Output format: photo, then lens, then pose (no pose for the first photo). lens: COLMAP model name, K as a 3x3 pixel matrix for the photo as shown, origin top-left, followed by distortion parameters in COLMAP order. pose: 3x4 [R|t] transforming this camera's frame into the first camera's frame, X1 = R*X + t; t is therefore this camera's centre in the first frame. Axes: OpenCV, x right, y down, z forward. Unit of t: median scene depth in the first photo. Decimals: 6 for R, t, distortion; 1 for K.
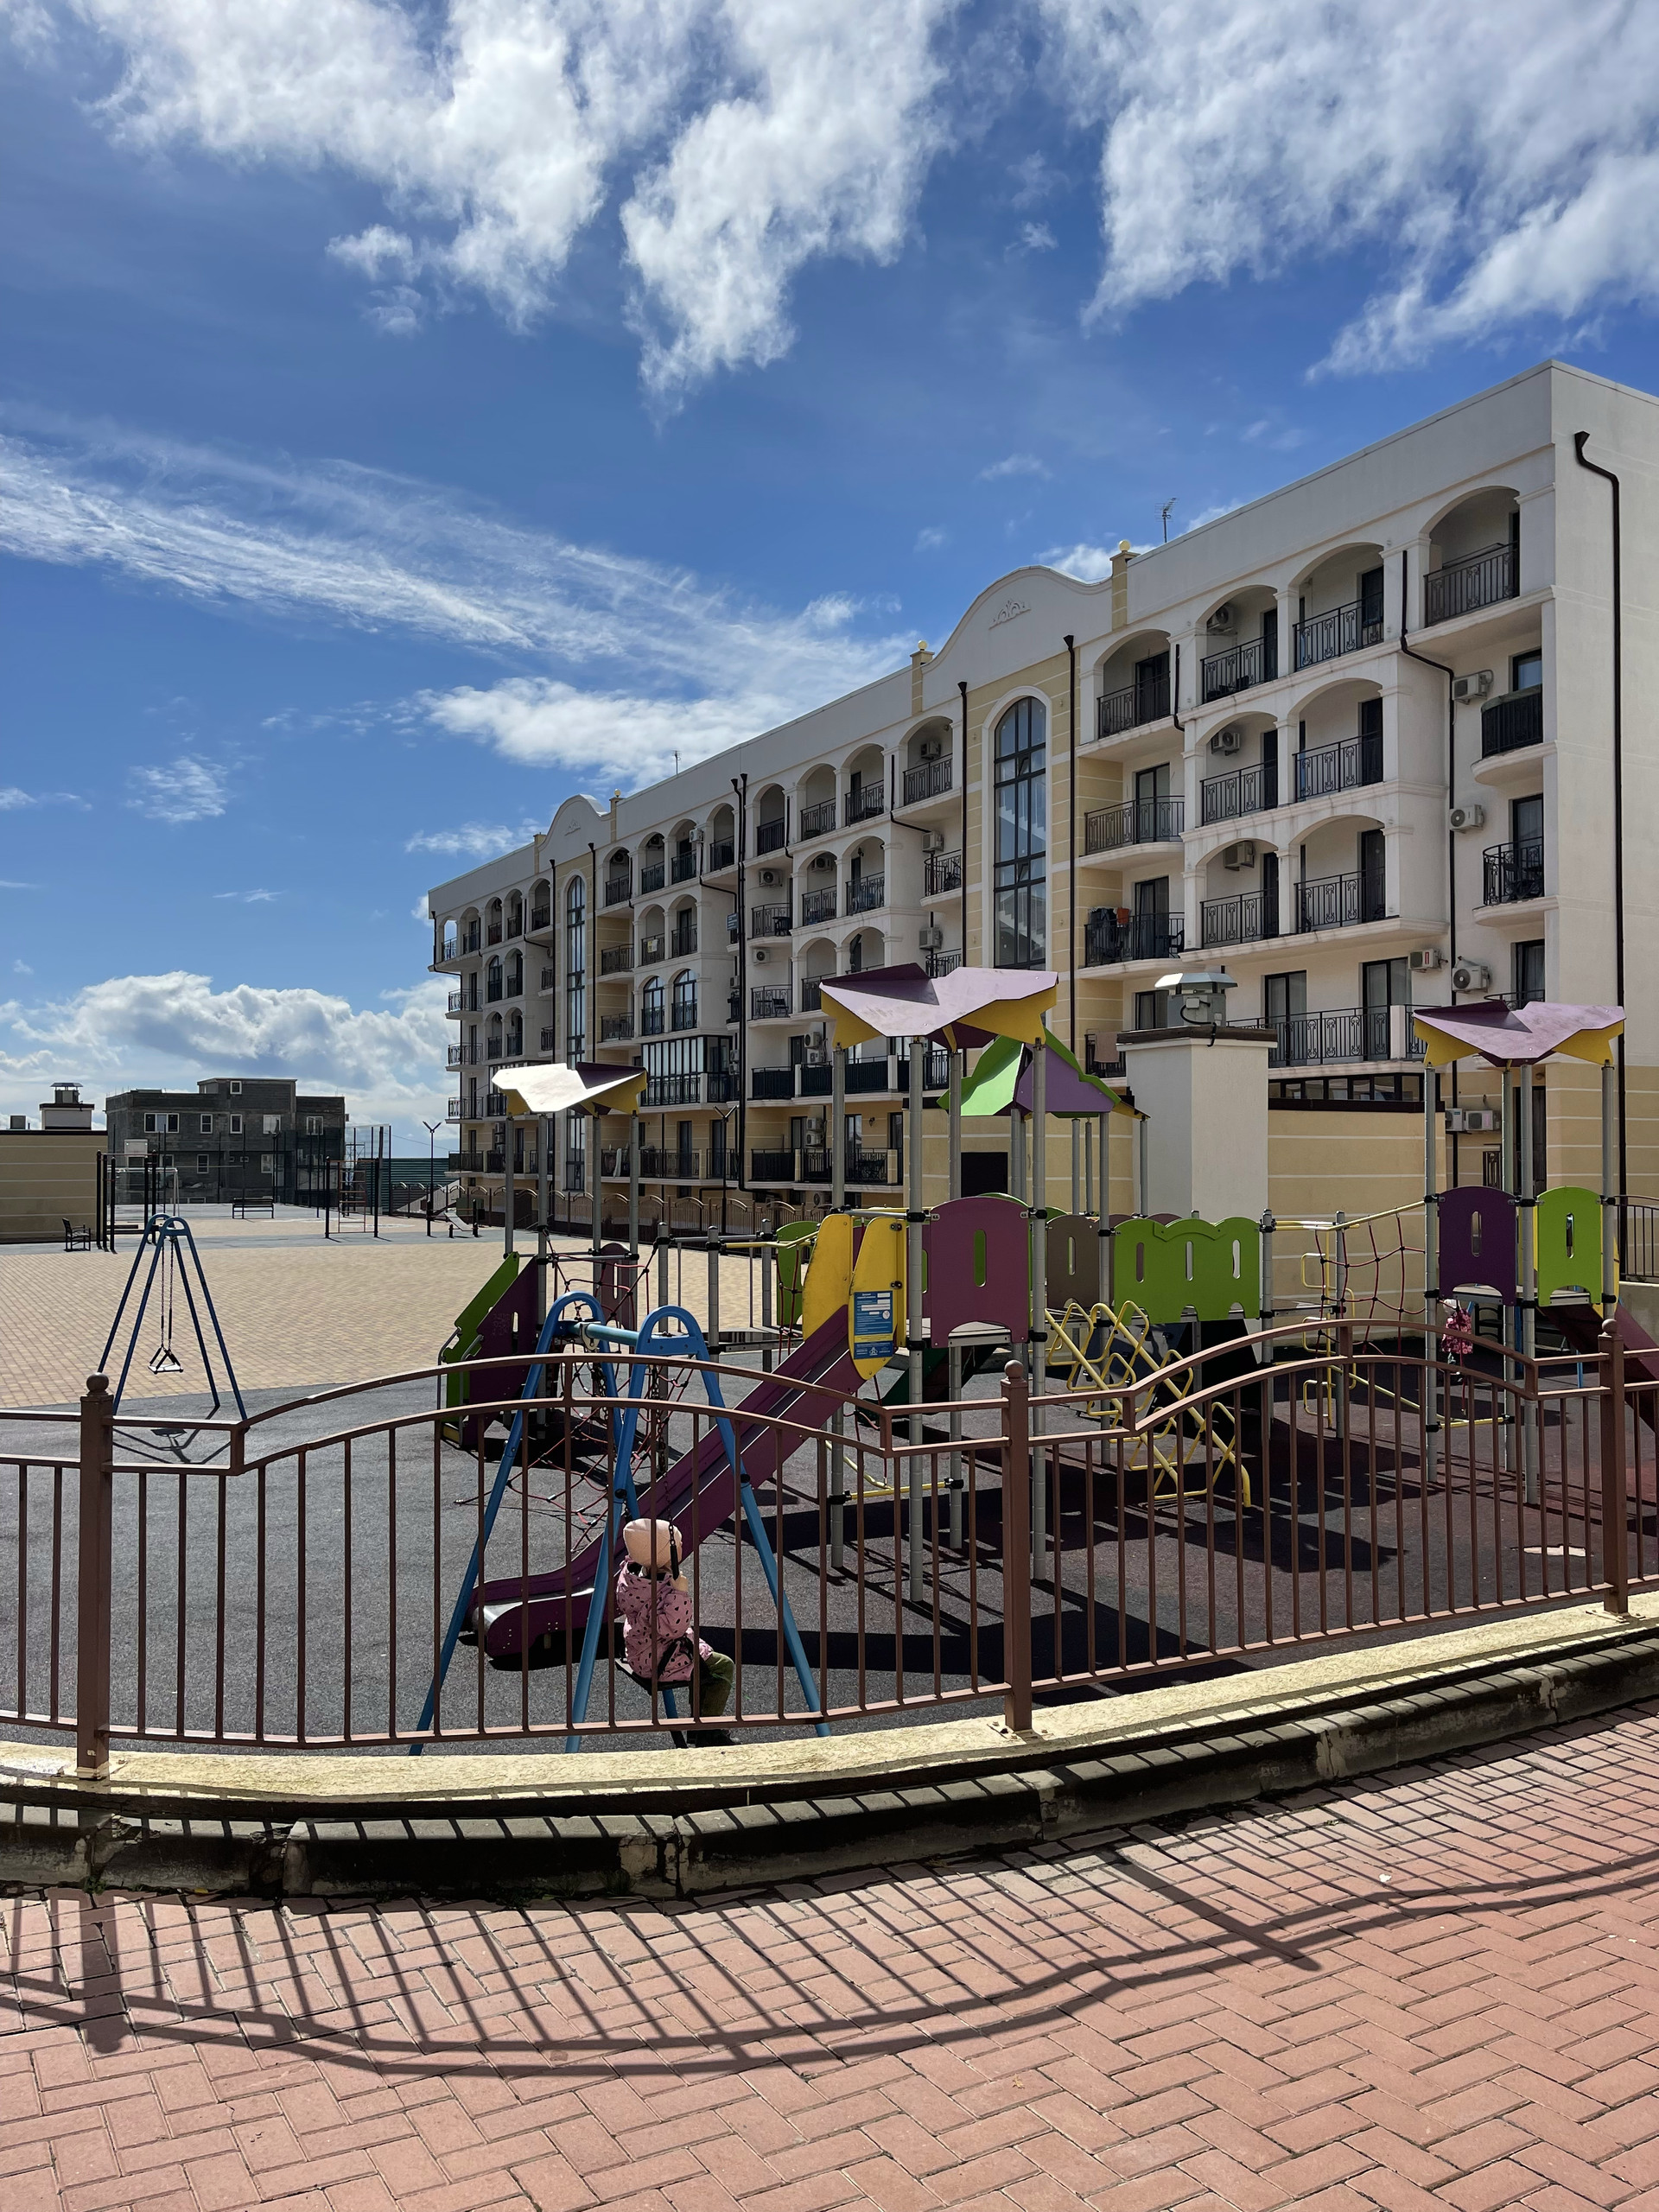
lens RADIAL K [[1659.4, 0, 829.5], [0, 1659.4, 1106.0], [0, 0, 1]] dist [0.069702, -0.093683]
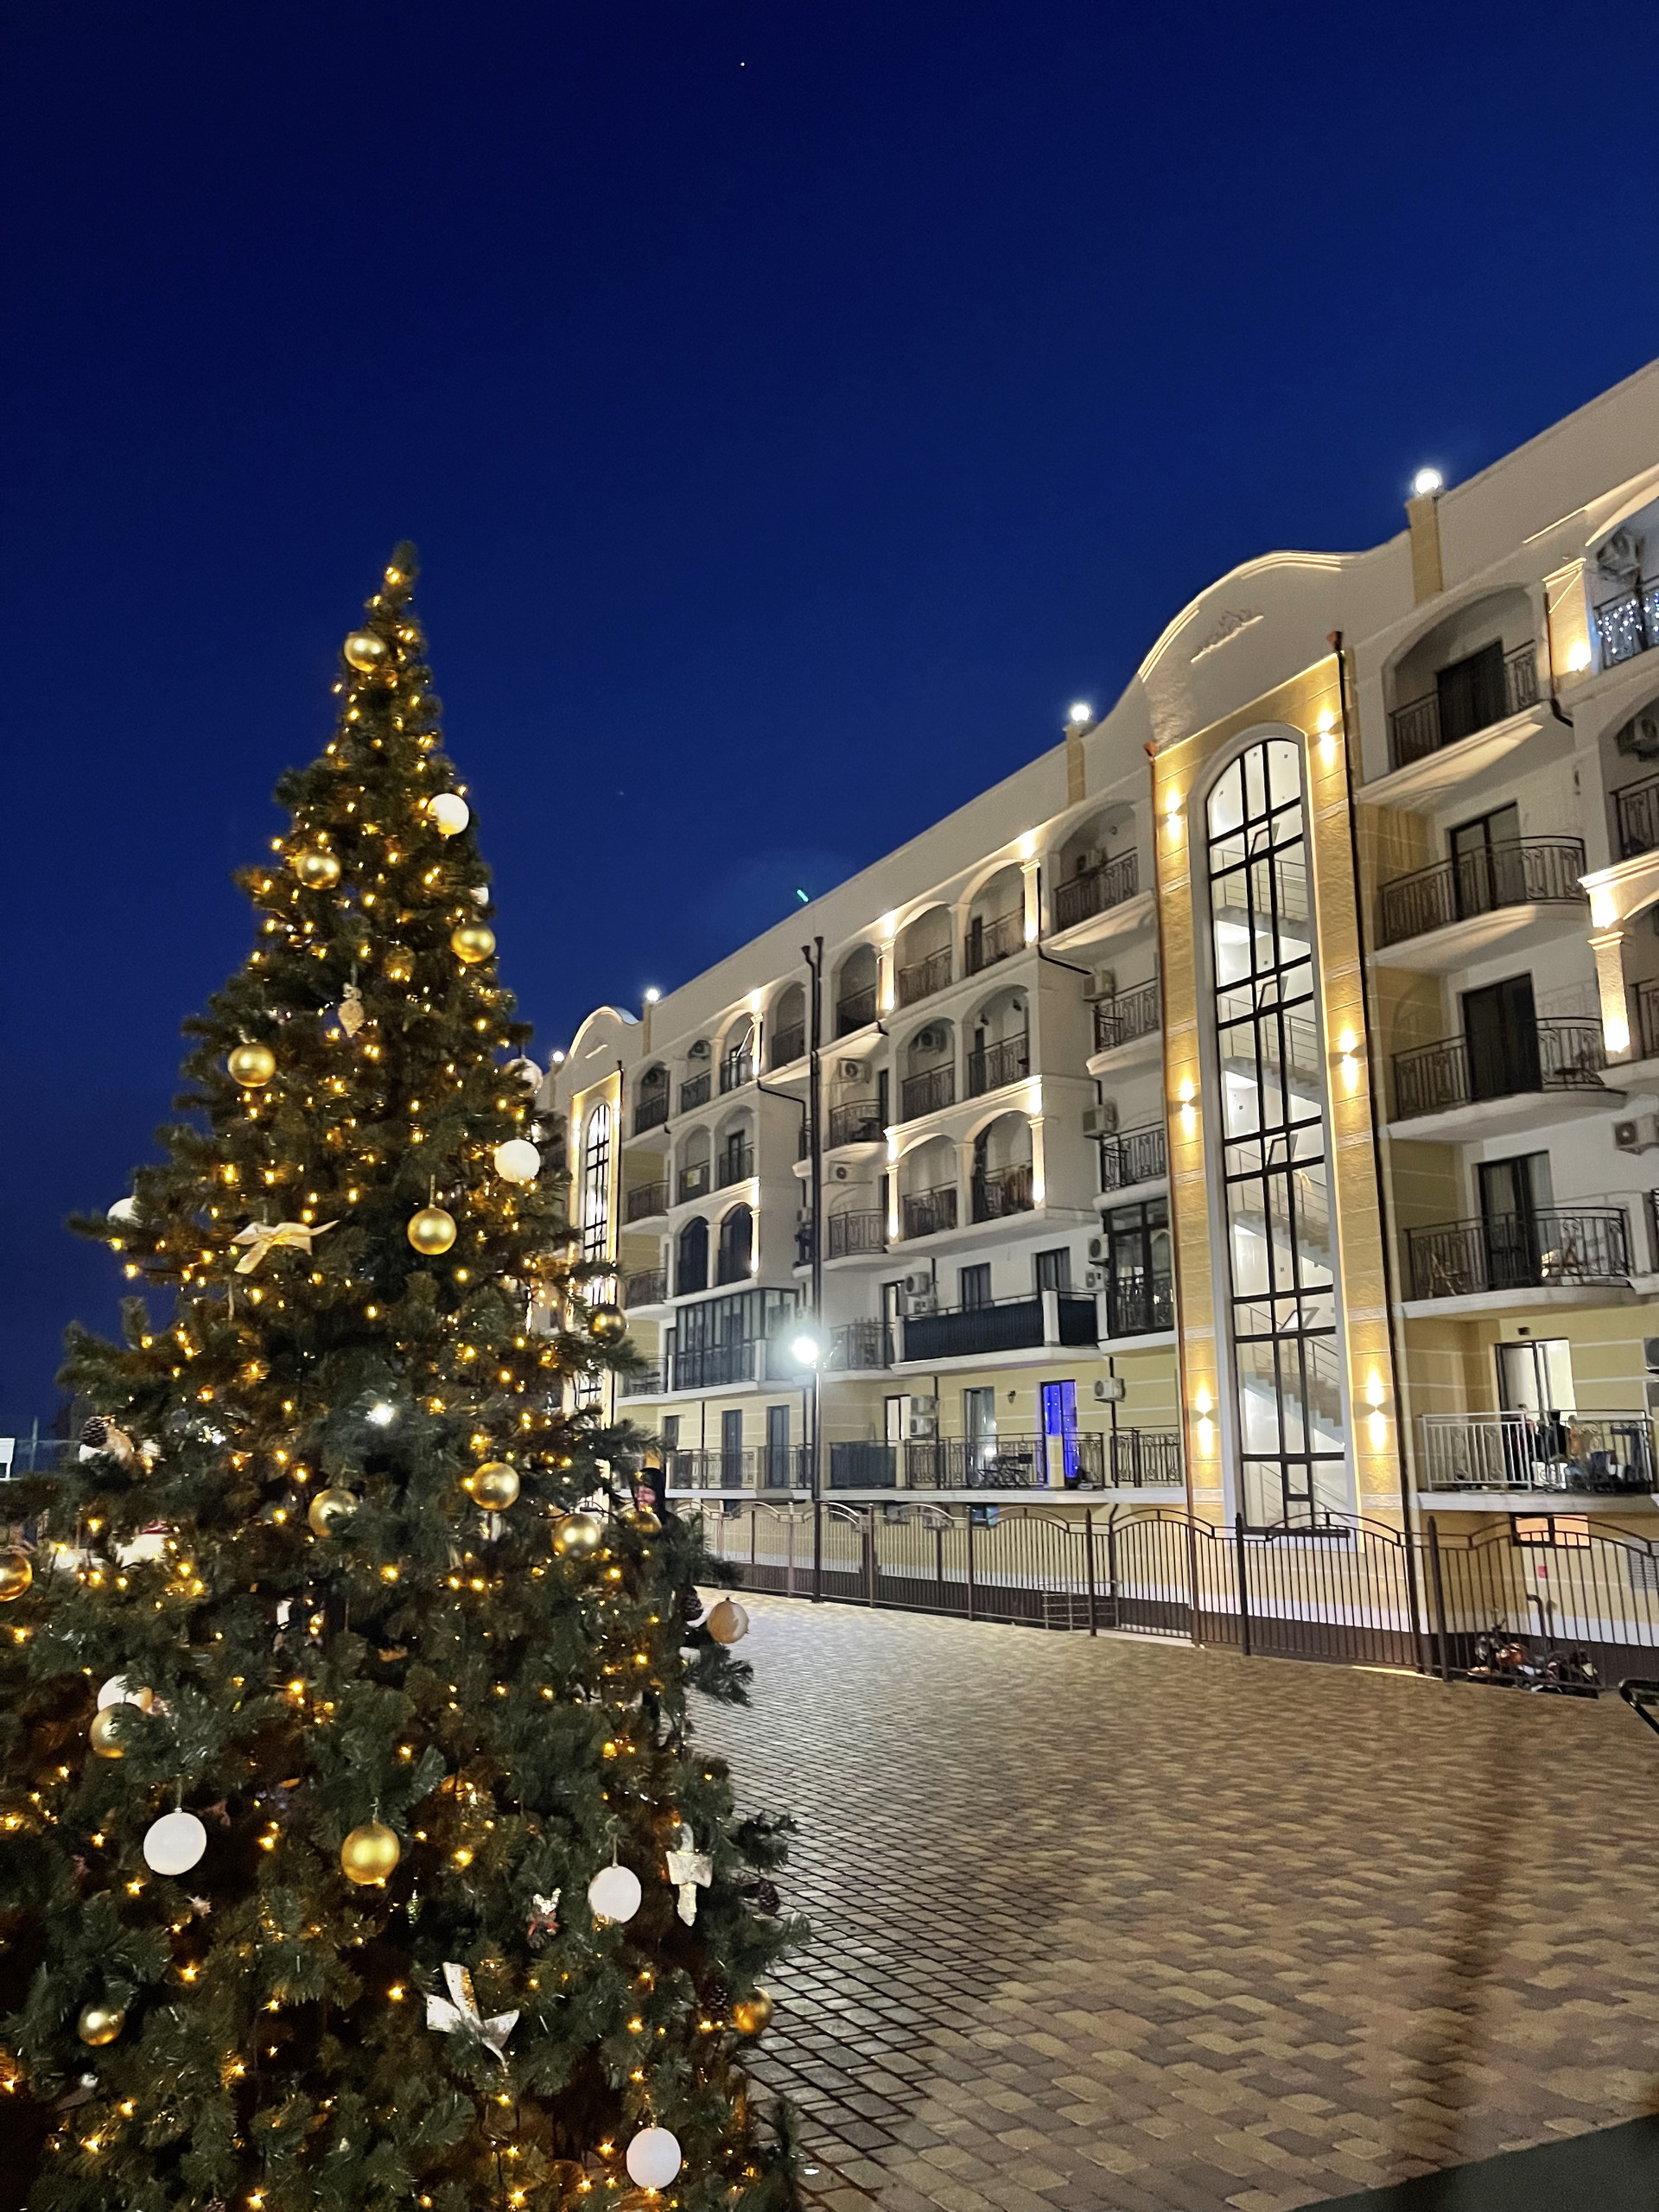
lens RADIAL K [[1659.4, 0, 829.5], [0, 1659.4, 1106.0], [0, 0, 1]] dist [0.069702, -0.093683]
pose [[0.999629, -0.002672, -0.027122, -0.028046], [-0.002682, 0.980706, -0.195469, 0.024201], [0.027121, 0.195469, 0.980335, 0.297075]]
